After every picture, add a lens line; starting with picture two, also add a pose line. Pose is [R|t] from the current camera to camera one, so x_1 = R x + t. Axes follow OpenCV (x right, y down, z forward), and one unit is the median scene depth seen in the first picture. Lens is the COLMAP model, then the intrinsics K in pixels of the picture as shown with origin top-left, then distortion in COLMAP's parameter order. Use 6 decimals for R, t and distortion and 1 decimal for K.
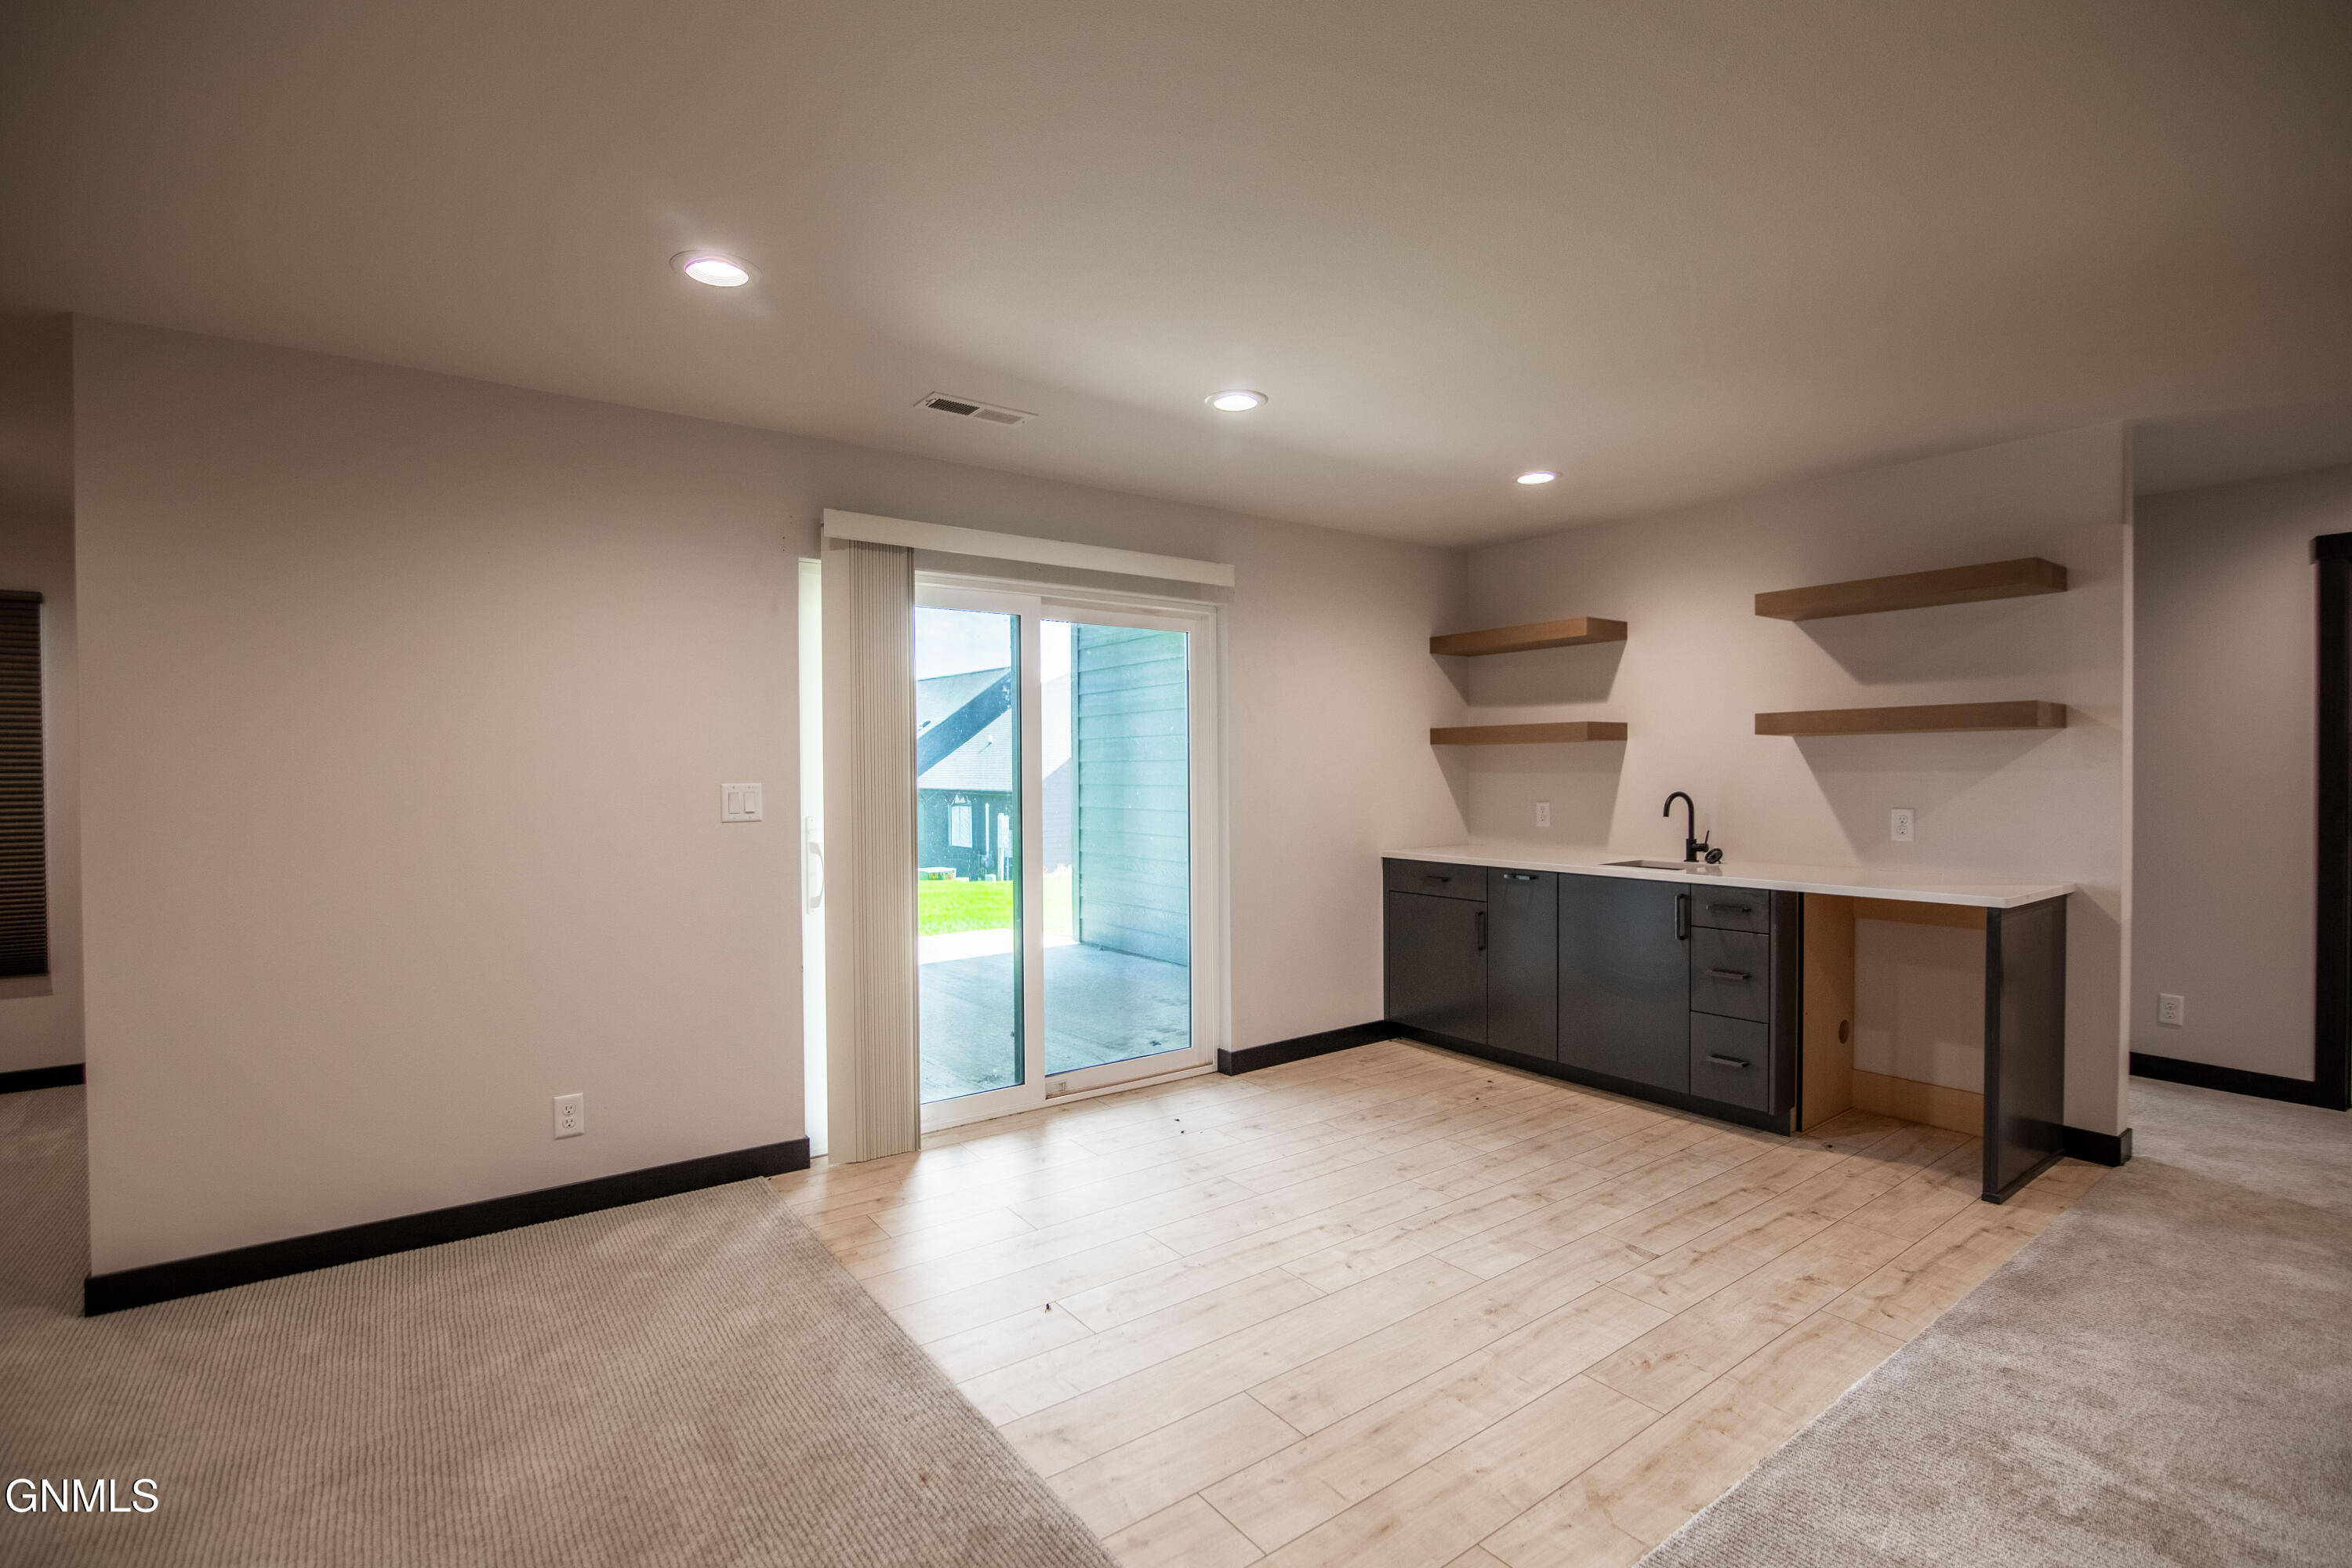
lens RADIAL K [[1089.7, 0, 1177.3], [0, 1089.7, 791.2], [0, 0, 1]] dist [-0.015817, -0.001869]
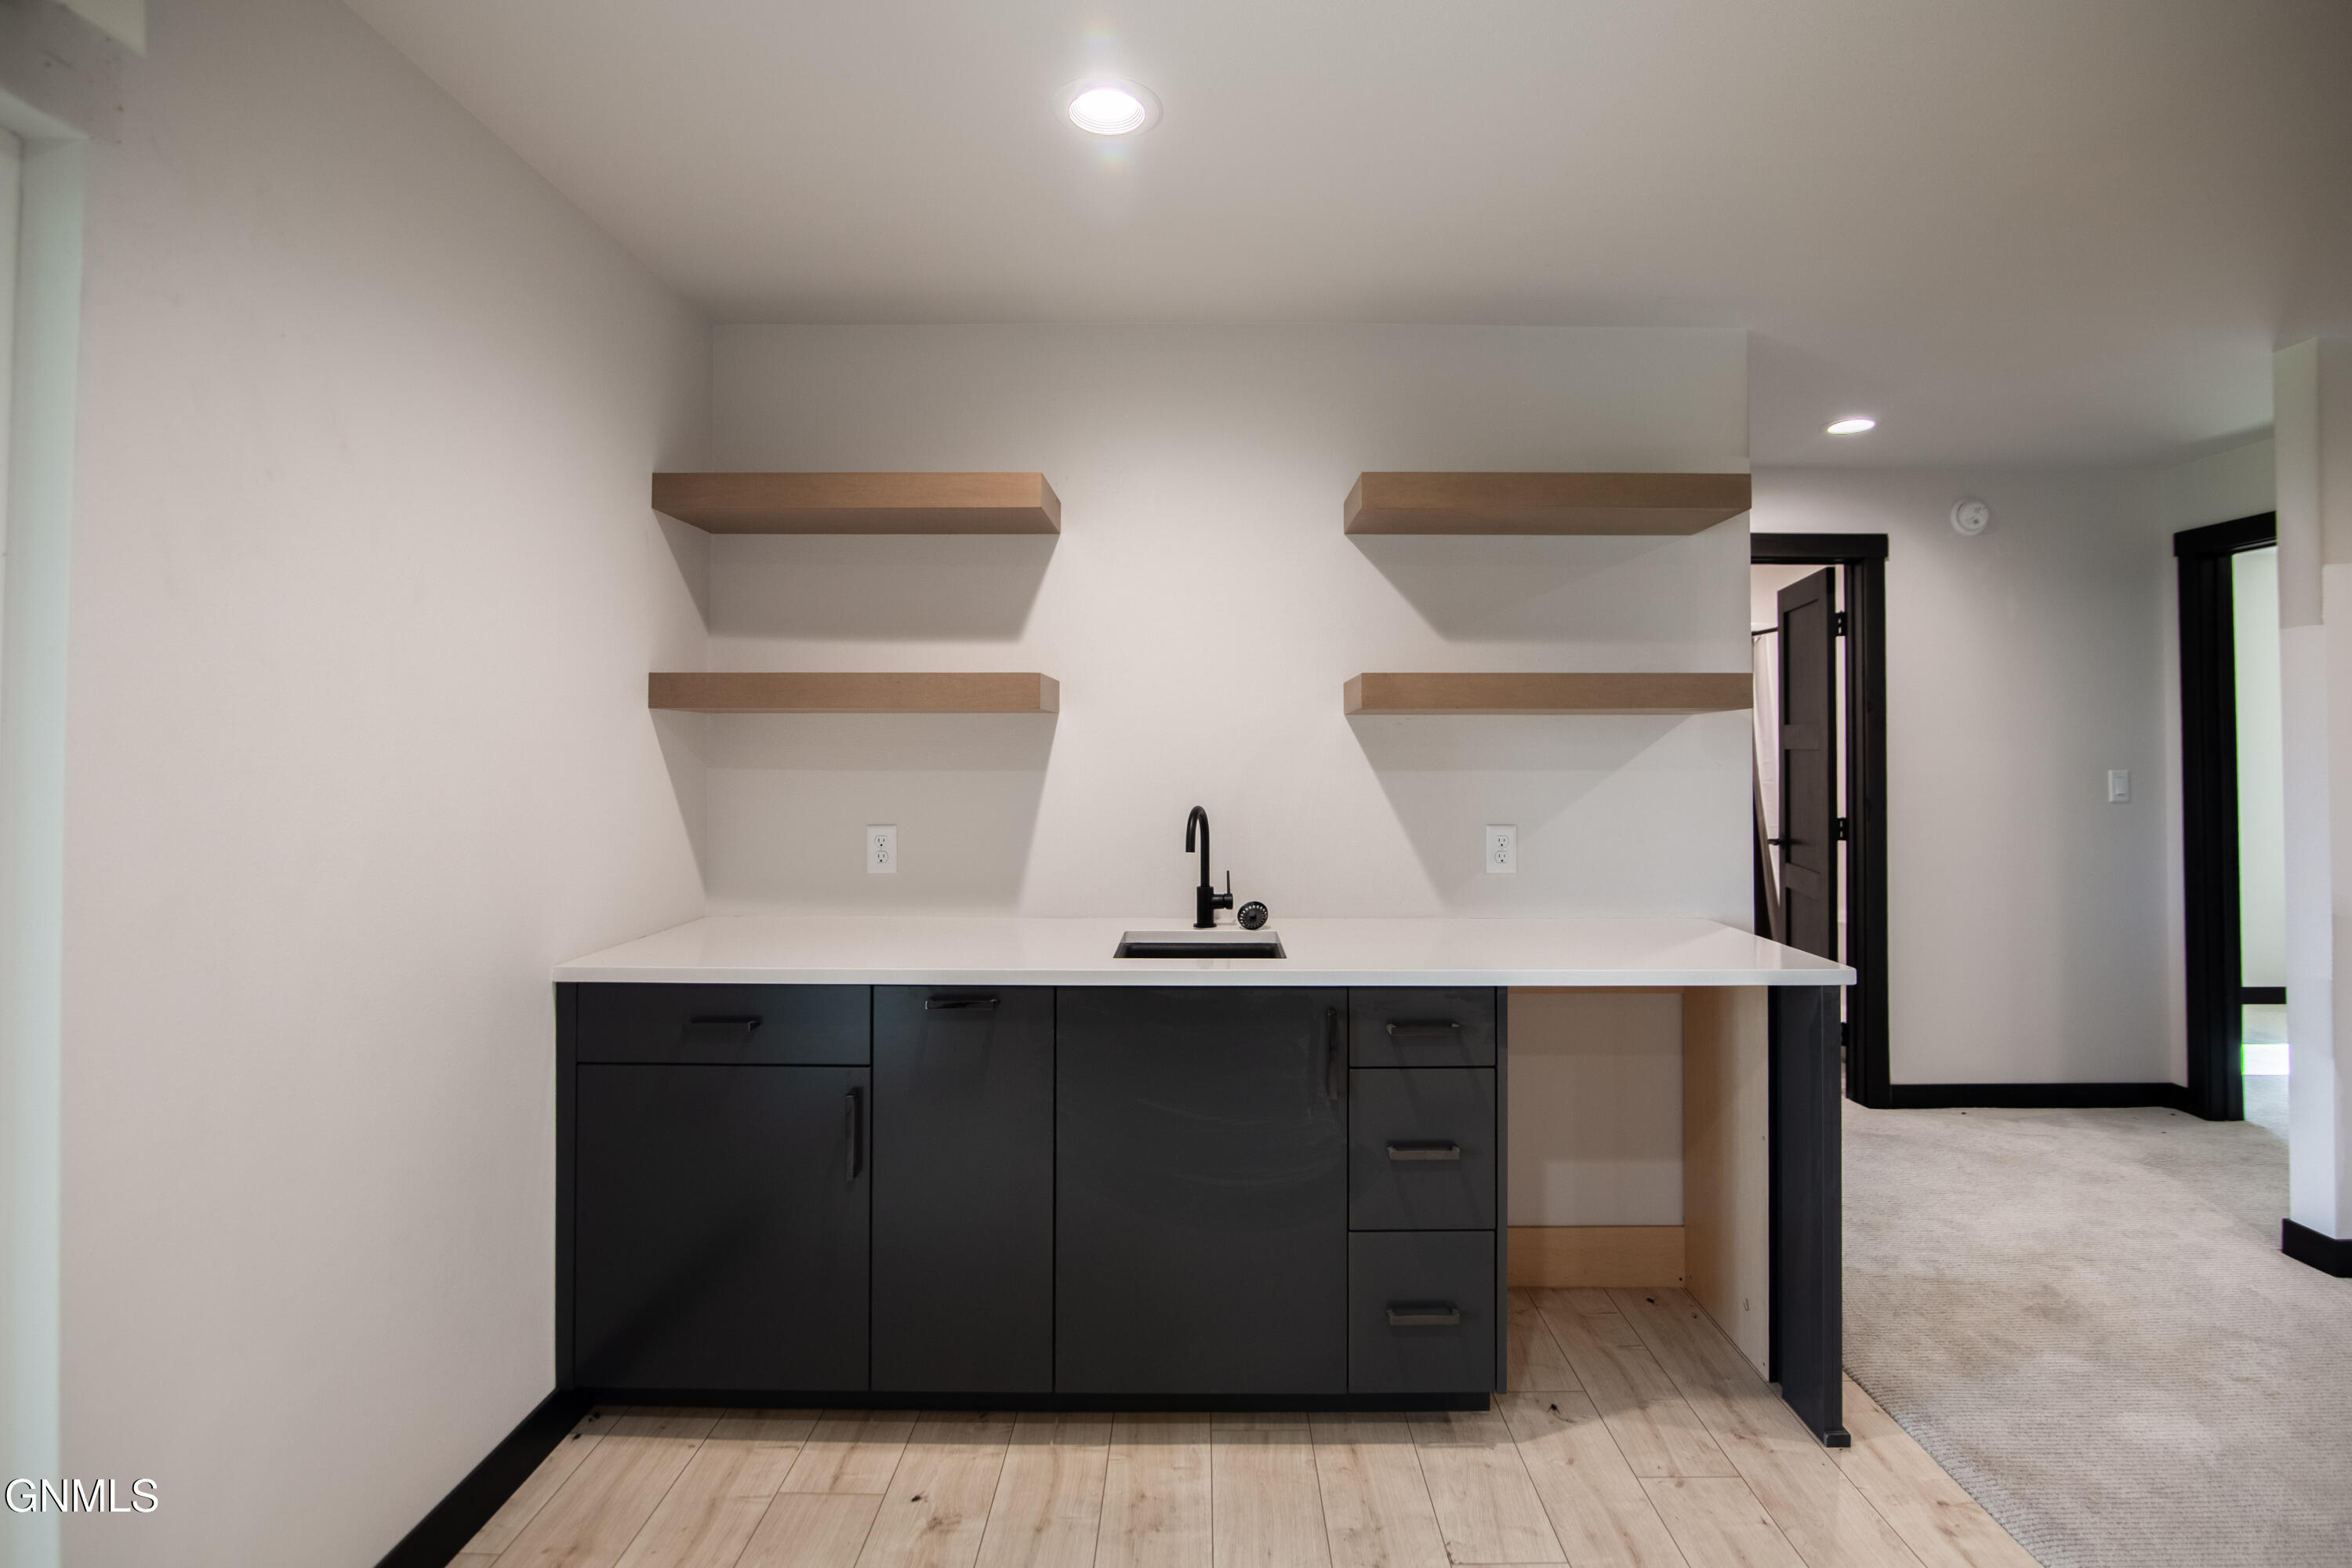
lens RADIAL K [[1089.7, 0, 1190.1], [0, 1089.7, 730.4], [0, 0, 1]] dist [-0.015817, -0.001869]
pose [[0.587777, 0.024413, 0.808655, 0.000307], [0.009093, 0.999282, -0.036777, -0.019182], [-0.808972, 0.028969, 0.587133, 0.719029]]
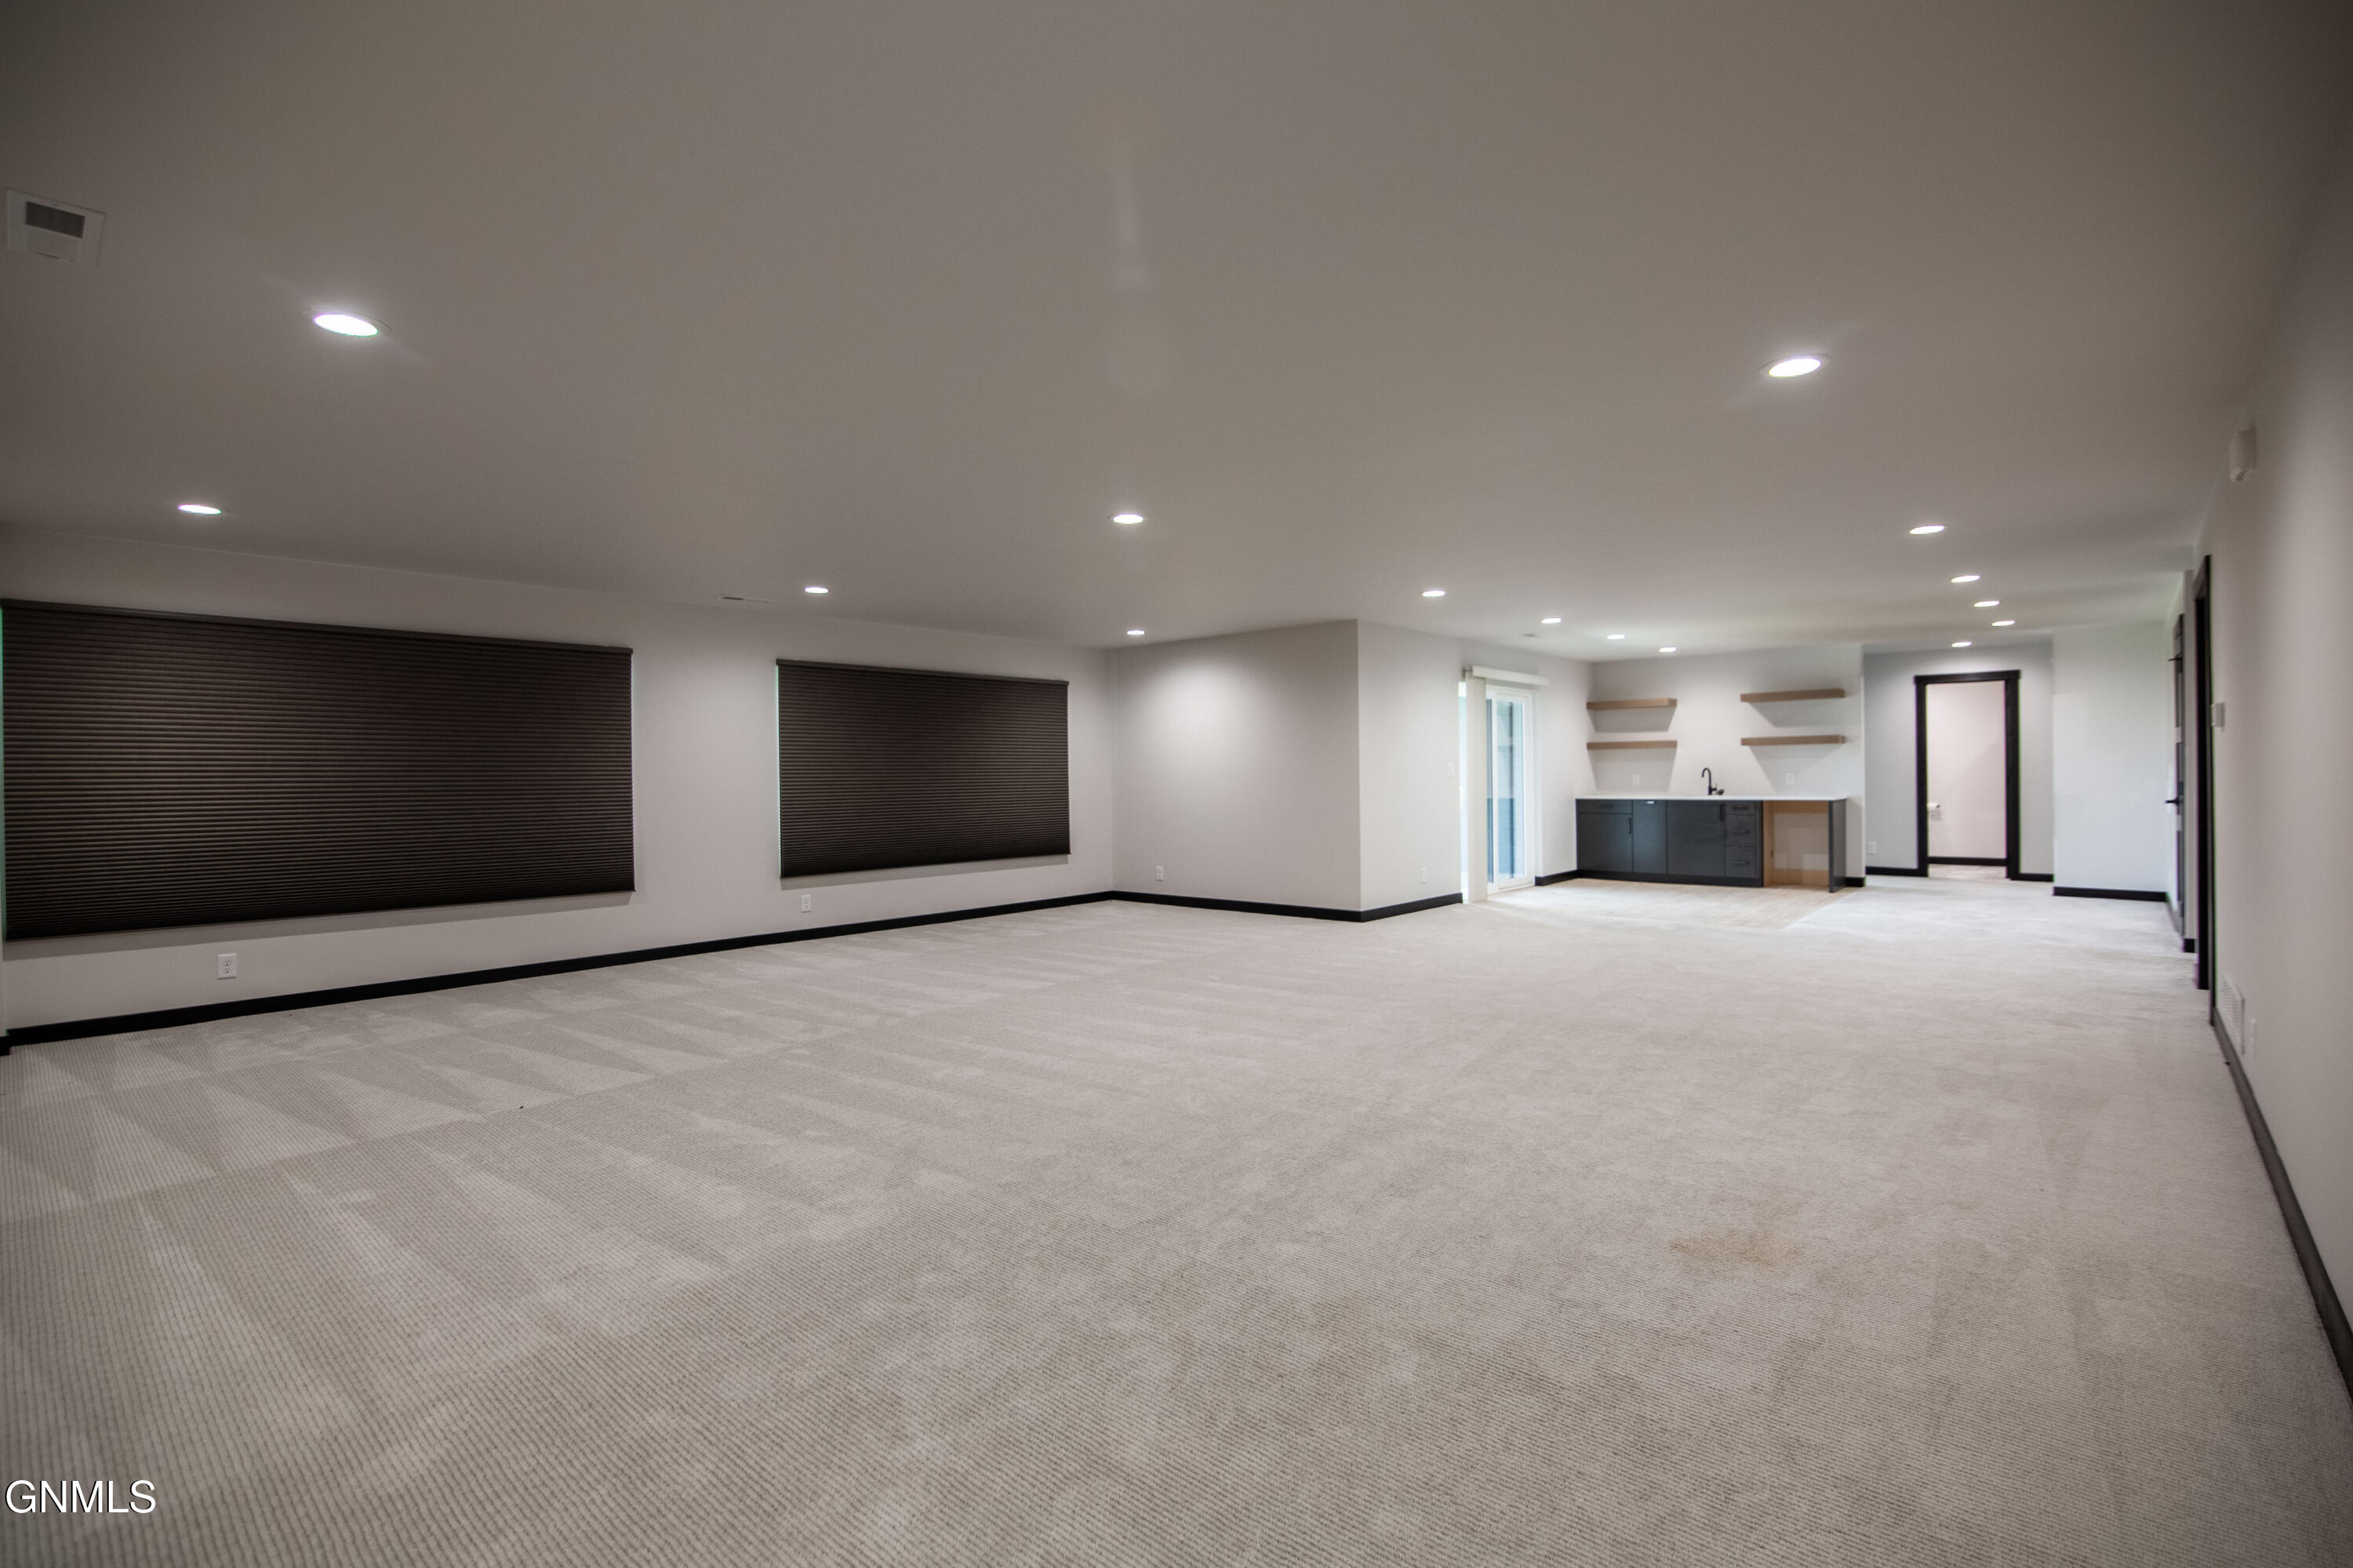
lens RADIAL K [[1090.2, 0, 1186.6], [0, 1090.2, 779.5], [0, 0, 1]] dist [-0.015817, -0.001869]
pose [[0.976655, -0.007228, 0.214690, -1.377839], [0.010671, 0.999832, -0.014884, 0.057281], [-0.214547, 0.016827, 0.976569, -1.326010]]
